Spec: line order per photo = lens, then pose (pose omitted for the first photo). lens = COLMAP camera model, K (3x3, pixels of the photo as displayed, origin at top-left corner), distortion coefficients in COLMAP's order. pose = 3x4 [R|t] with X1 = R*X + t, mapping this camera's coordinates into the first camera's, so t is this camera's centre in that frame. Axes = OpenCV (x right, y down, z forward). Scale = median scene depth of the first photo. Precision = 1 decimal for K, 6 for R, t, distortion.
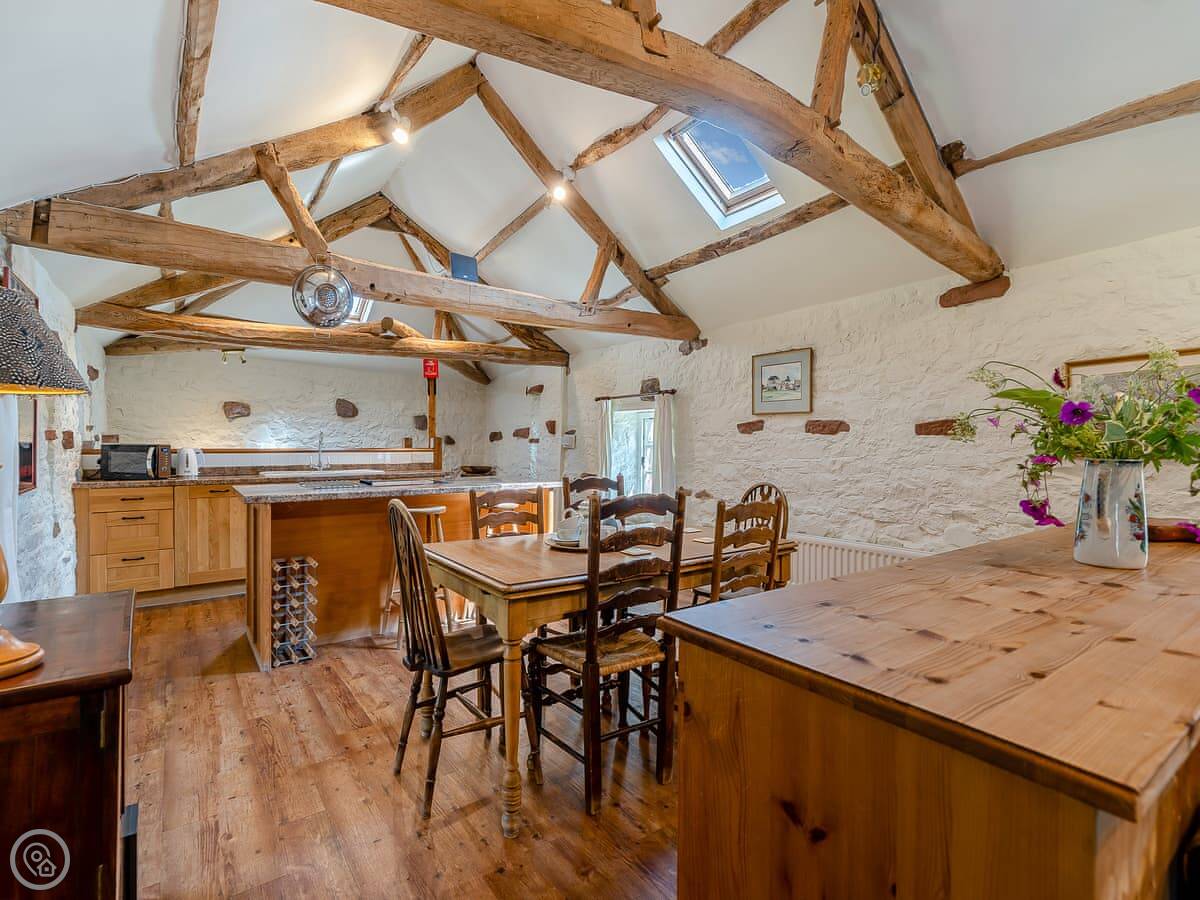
lens RADIAL K [[570.8, 0, 594.5], [0, 570.8, 448.7], [0, 0, 1]] dist [0.000531, -0.001003]
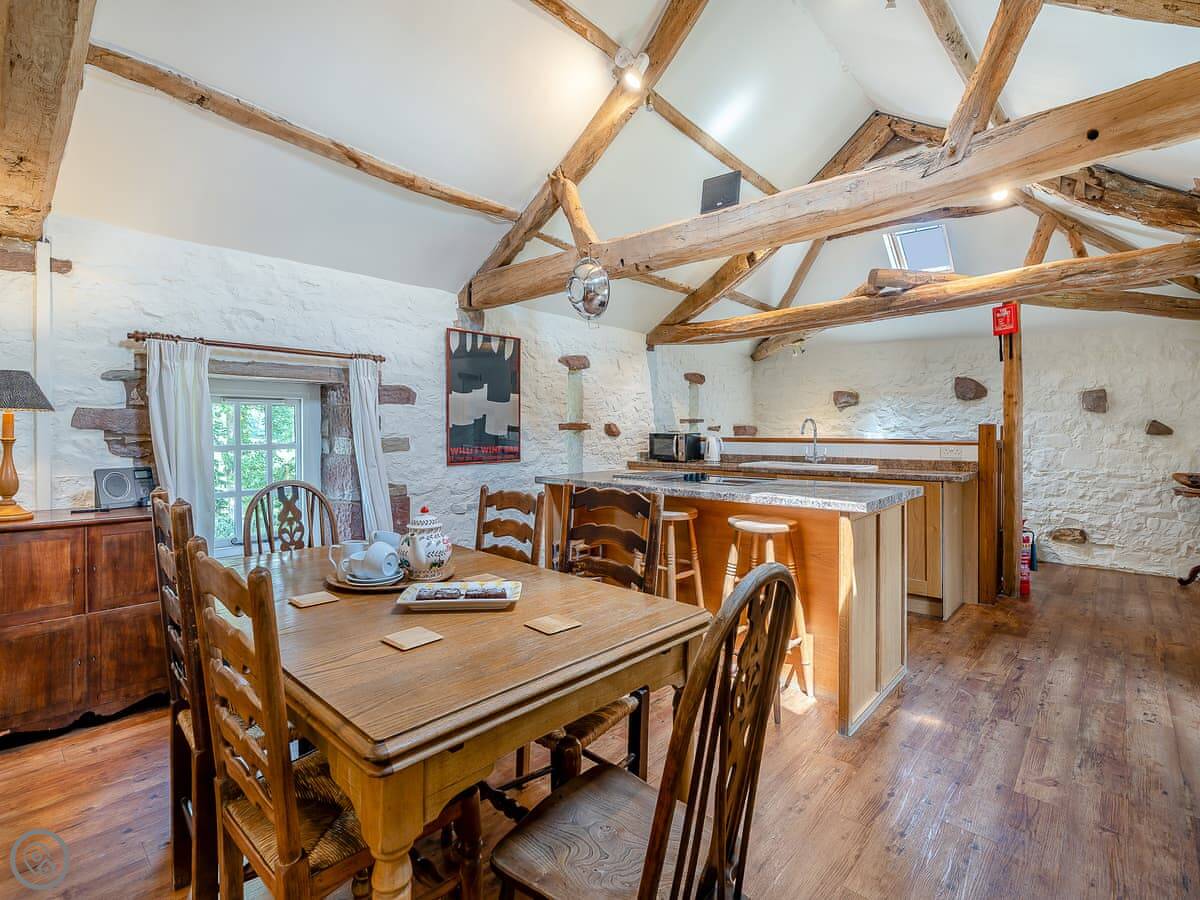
lens RADIAL K [[570.8, 0, 605.4], [0, 570.8, 436.5], [0, 0, 1]] dist [0.000531, -0.001003]
pose [[0.201319, 0.006309, -0.979505, 0.321177], [-0.011691, 0.999924, 0.004037, -0.003273], [0.979456, 0.010638, 0.201377, 0.493387]]
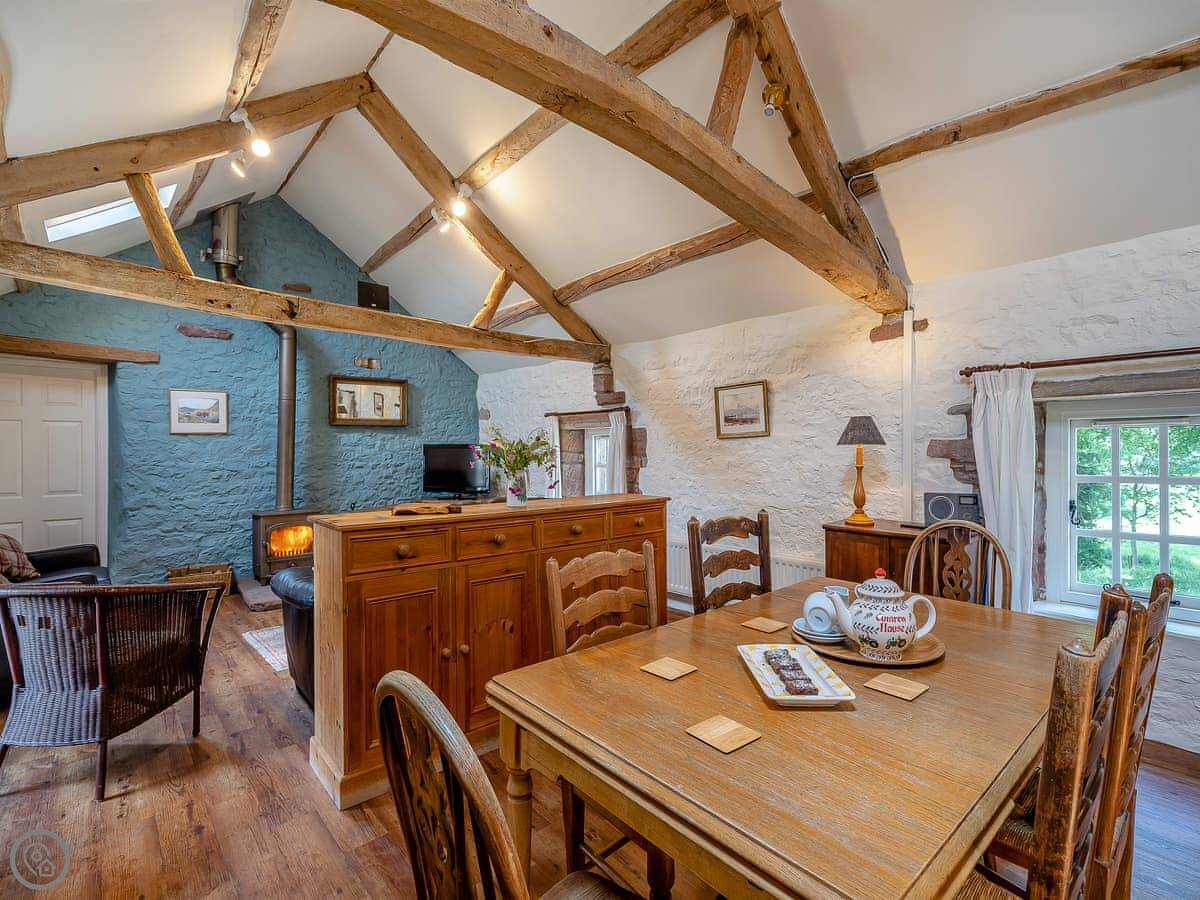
lens RADIAL K [[570.8, 0, 604.3], [0, 570.8, 450.0], [0, 0, 1]] dist [0.000531, -0.001003]
pose [[-0.995792, 0.000207, -0.091637, 0.137507], [-0.000755, 0.999945, 0.010466, -0.016156], [0.091634, 0.010491, -0.995737, 0.698805]]
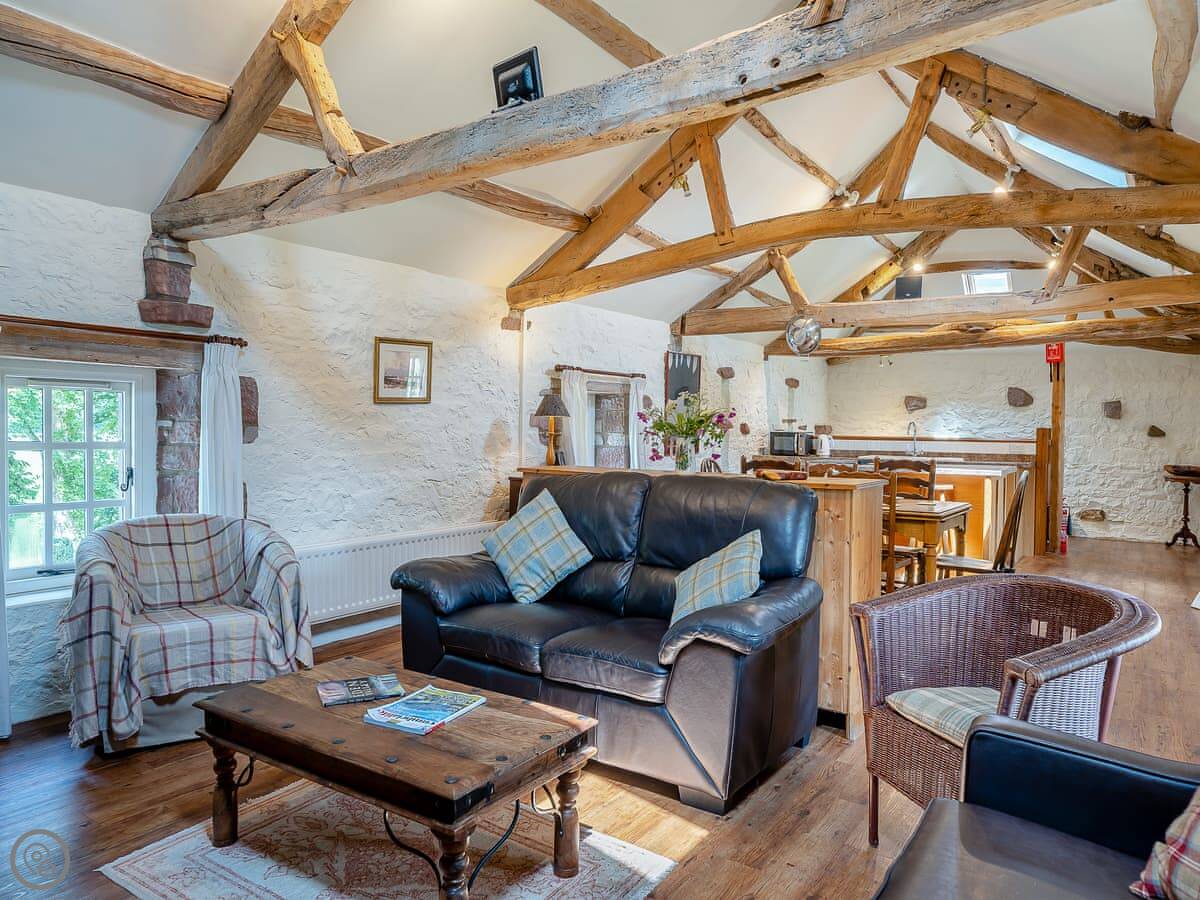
lens RADIAL K [[794.8, 0, 604.6], [0, 794.8, 450.2], [0, 0, 1]] dist [0.001237, -0.000620]
pose [[0.332185, 0.027714, -0.942807, 0.804704], [-0.020705, 0.999542, 0.022086, 0.003302], [0.942987, 0.012184, 0.332607, -0.115192]]
